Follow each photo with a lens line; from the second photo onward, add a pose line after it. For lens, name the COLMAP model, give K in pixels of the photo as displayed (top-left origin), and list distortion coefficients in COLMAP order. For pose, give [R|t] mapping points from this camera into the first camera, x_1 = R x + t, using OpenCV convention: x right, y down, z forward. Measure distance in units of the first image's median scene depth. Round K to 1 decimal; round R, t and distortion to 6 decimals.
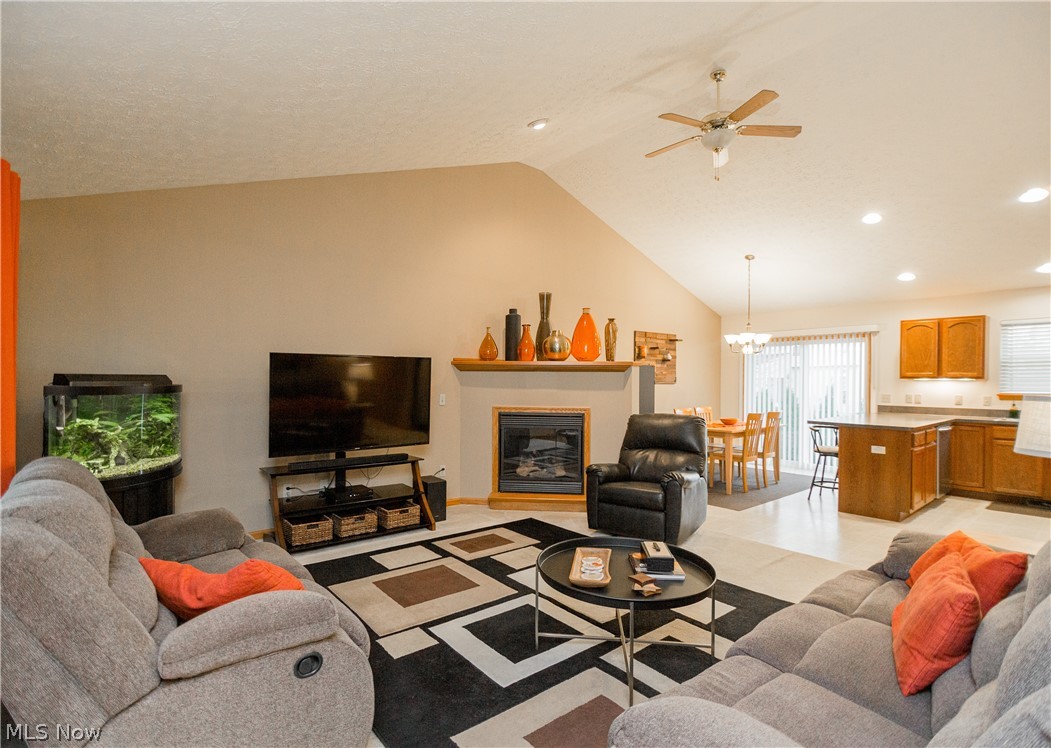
lens RADIAL K [[496.1, 0, 511.6], [0, 496.1, 382.1], [0, 0, 1]] dist [-0.000466, 0.000035]
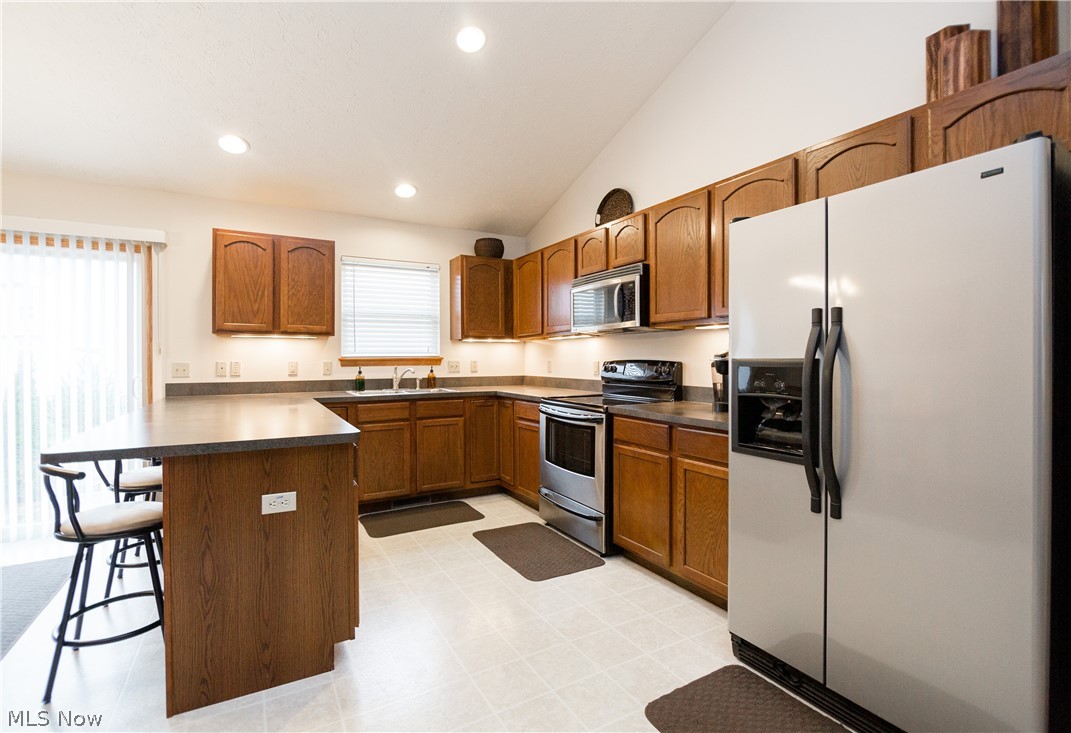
lens RADIAL K [[478.0, 0, 521.7], [0, 478.0, 361.1], [0, 0, 1]] dist [-0.011379, 0.000539]
pose [[0.158026, -0.012186, 0.987360, 0.307613], [0.006870, 0.999913, 0.011241, 0.019842], [-0.987411, 0.005007, 0.158096, 0.564535]]
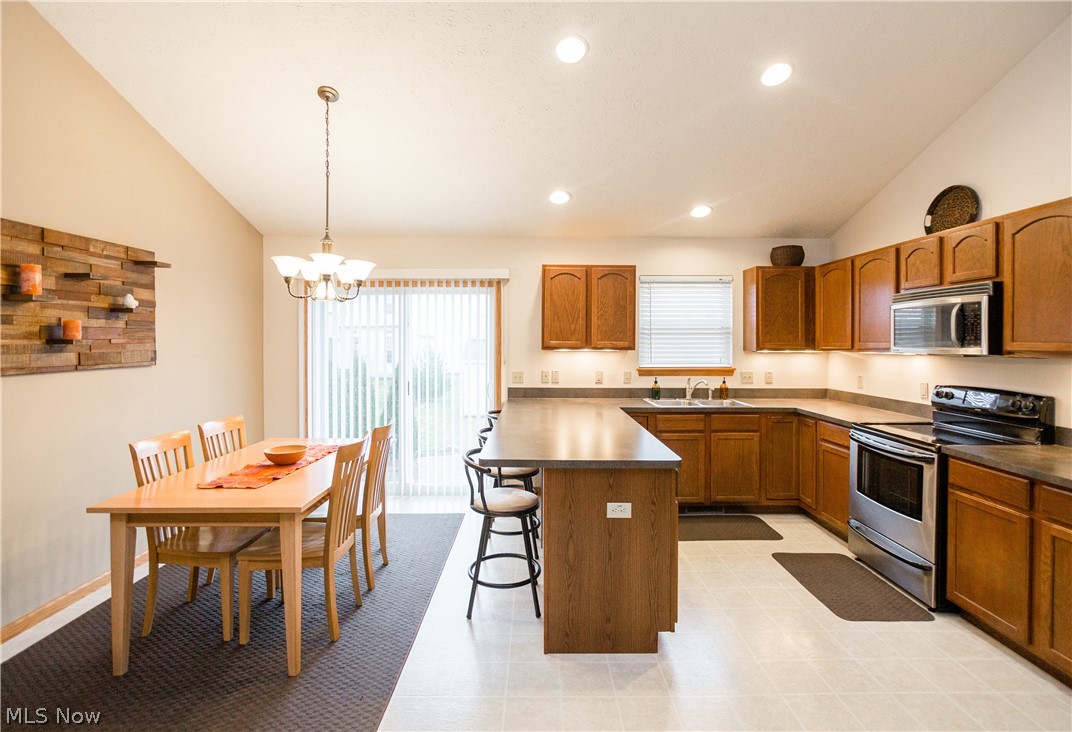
lens RADIAL K [[498.5, 0, 545.7], [0, 498.5, 344.5], [0, 0, 1]] dist [-0.011173, 0.000893]
pose [[0.606189, -0.013789, 0.795201, 0.236095], [0.007018, 0.999904, 0.011988, -0.021664], [-0.795290, -0.001686, 0.606227, 0.567722]]
